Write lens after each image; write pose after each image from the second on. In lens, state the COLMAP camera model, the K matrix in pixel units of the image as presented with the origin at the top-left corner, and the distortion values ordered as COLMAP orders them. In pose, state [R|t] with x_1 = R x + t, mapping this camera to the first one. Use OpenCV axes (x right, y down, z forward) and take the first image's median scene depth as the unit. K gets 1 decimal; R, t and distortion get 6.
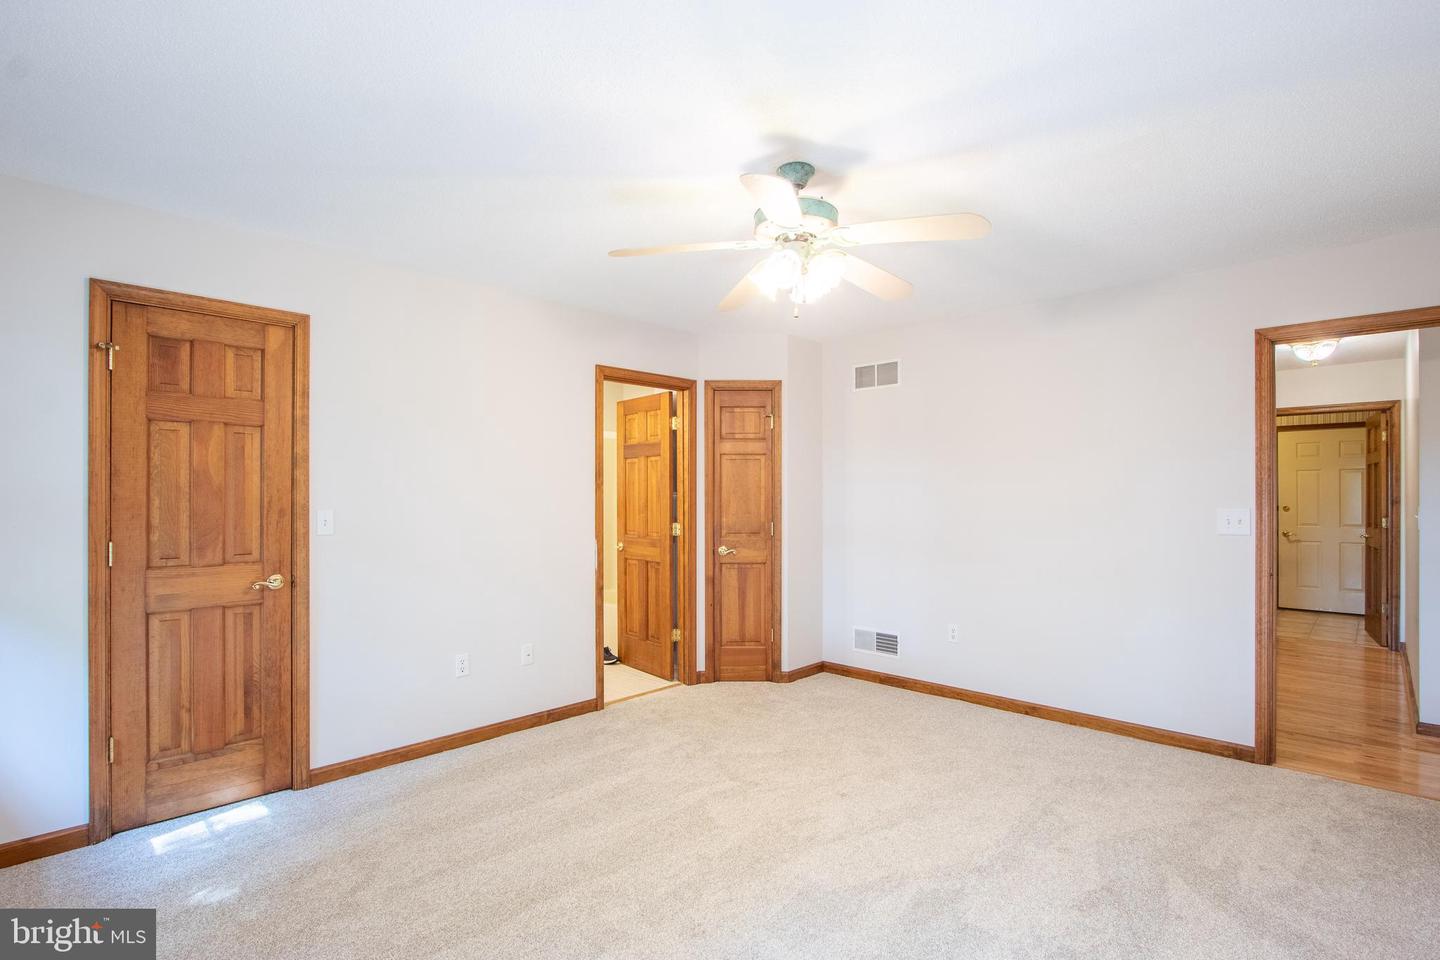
lens RADIAL K [[698.4, 0, 714.9], [0, 698.4, 494.0], [0, 0, 1]] dist [-0.021310, 0.000573]
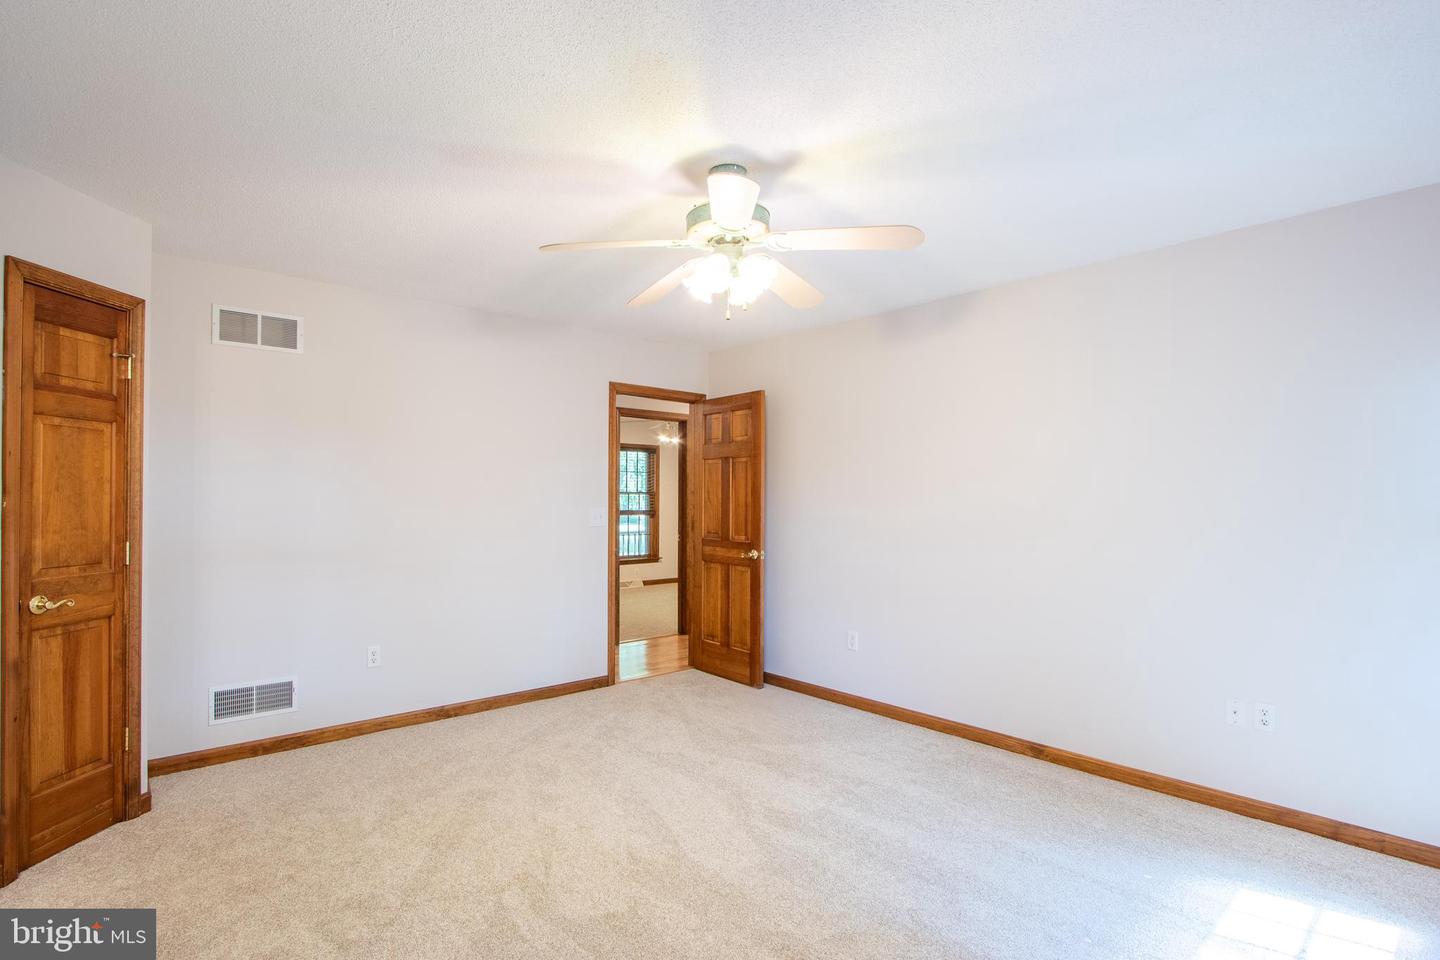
lens RADIAL K [[698.4, 0, 714.9], [0, 698.4, 494.0], [0, 0, 1]] dist [-0.021310, 0.000573]
pose [[0.077674, 0.006776, 0.996956, -0.444229], [-0.005821, 0.999963, -0.006343, 0.001743], [-0.996962, -0.005310, 0.077711, 0.474323]]
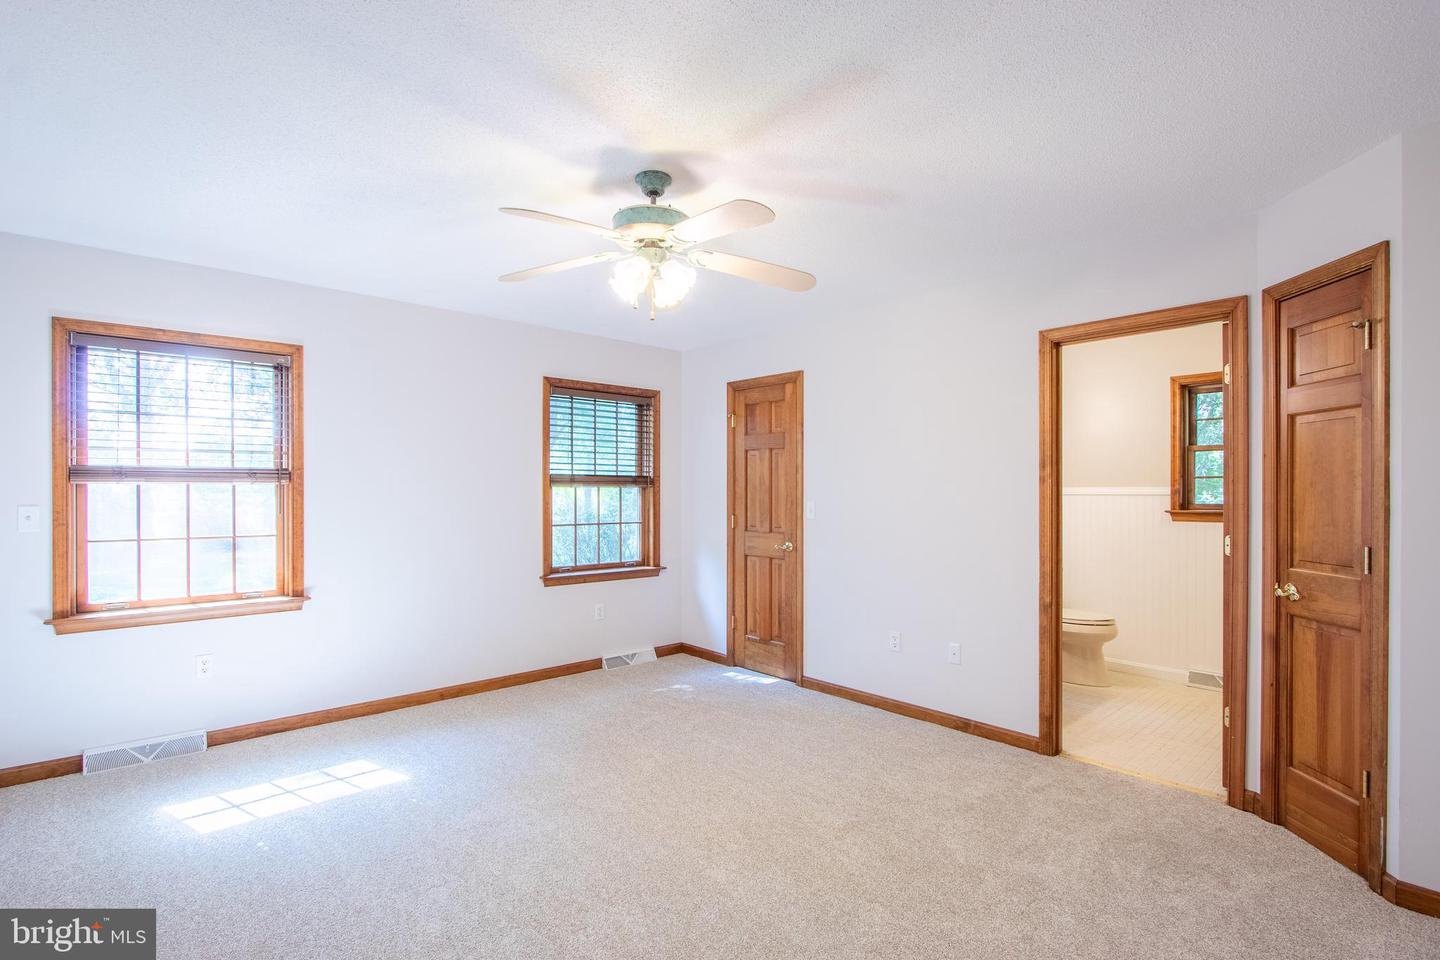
lens RADIAL K [[698.4, 0, 714.9], [0, 698.4, 494.0], [0, 0, 1]] dist [-0.021310, 0.000573]
pose [[-0.087563, 0.005137, -0.996146, 0.585874], [0.004981, 0.999976, 0.004718, -0.000090], [0.996147, -0.004549, -0.087587, 0.599262]]
